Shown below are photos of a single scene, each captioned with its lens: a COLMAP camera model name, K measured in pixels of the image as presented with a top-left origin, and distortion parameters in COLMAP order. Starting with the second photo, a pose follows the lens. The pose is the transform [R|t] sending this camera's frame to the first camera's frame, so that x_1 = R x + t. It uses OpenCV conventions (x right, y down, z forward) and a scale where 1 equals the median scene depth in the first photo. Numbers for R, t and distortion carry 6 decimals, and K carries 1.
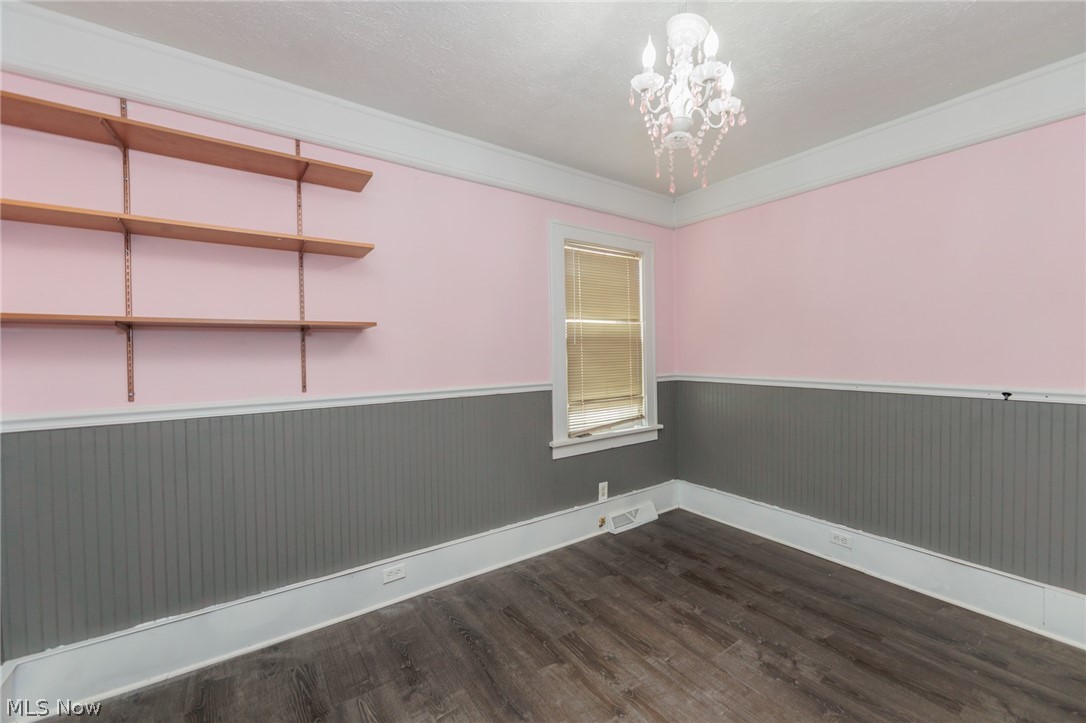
lens RADIAL K [[433.3, 0, 557.1], [0, 433.3, 361.4], [0, 0, 1]] dist [-0.001426, -0.000204]
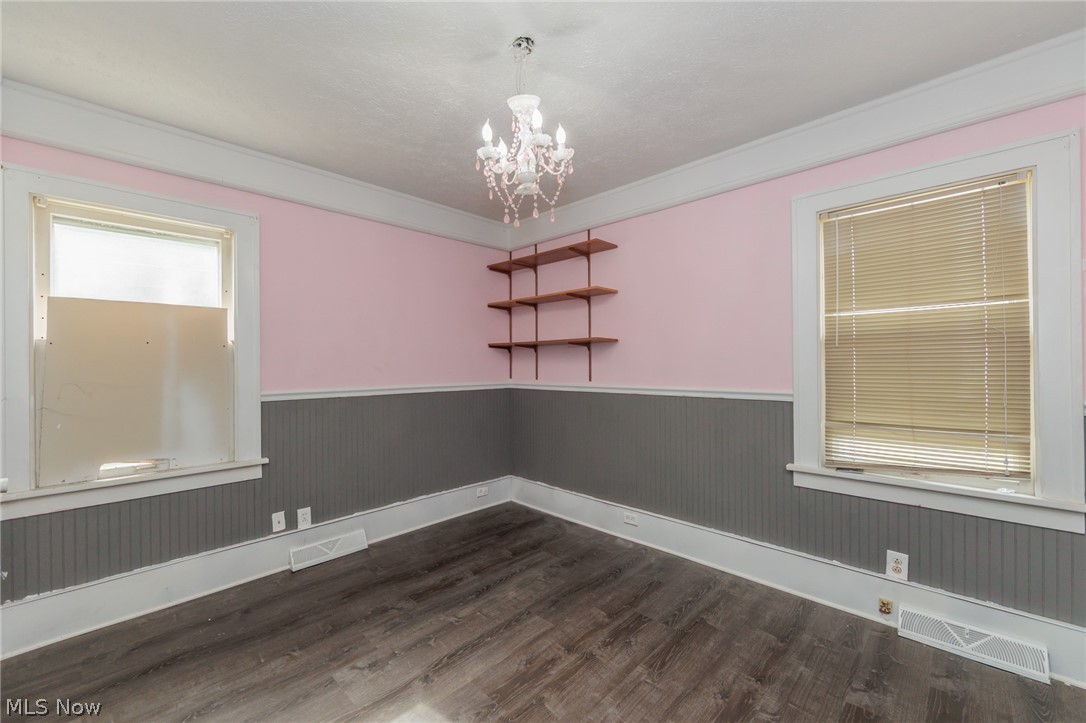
lens RADIAL K [[440.5, 0, 549.2], [0, 440.5, 364.3], [0, 0, 1]] dist [-0.001603, -0.000127]
pose [[0.176841, 0.014555, -0.984132, 0.860960], [-0.014717, 0.999818, 0.012143, -0.010535], [0.984129, 0.012336, 0.177023, 0.453014]]
